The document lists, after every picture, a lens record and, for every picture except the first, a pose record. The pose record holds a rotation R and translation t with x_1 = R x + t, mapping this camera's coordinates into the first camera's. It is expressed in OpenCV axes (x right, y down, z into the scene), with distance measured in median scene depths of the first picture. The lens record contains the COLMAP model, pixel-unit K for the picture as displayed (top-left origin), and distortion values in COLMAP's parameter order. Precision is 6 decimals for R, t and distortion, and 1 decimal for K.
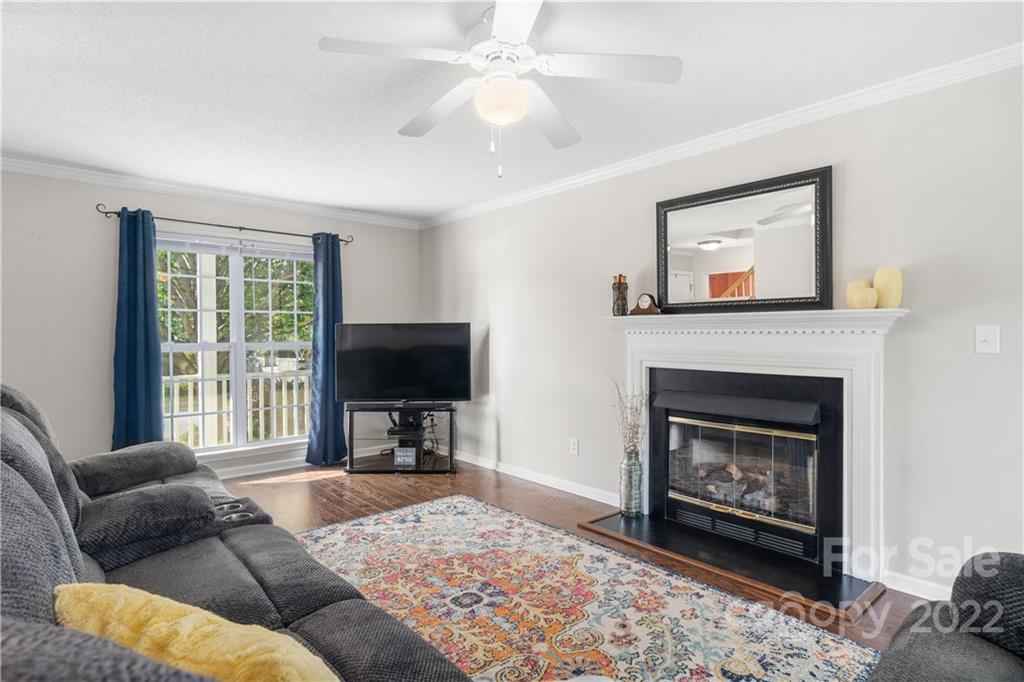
lens RADIAL K [[528.2, 0, 512.0], [0, 528.2, 338.3], [0, 0, 1]] dist [0.001030, 0.000094]
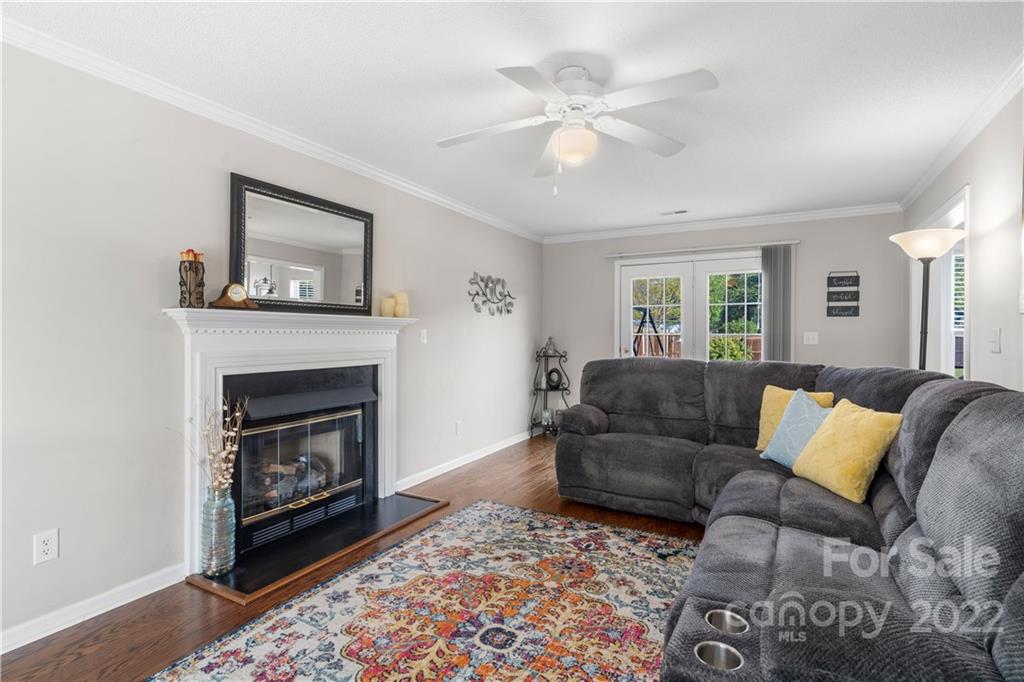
lens RADIAL K [[483.8, 0, 513.5], [0, 483.8, 335.3], [0, 0, 1]] dist [0.008464, 0.000110]
pose [[-0.319245, -0.001842, 0.947670, -0.808214], [0.007797, 0.999959, 0.004570, -0.007423], [-0.947640, 0.008848, -0.319218, 1.165313]]
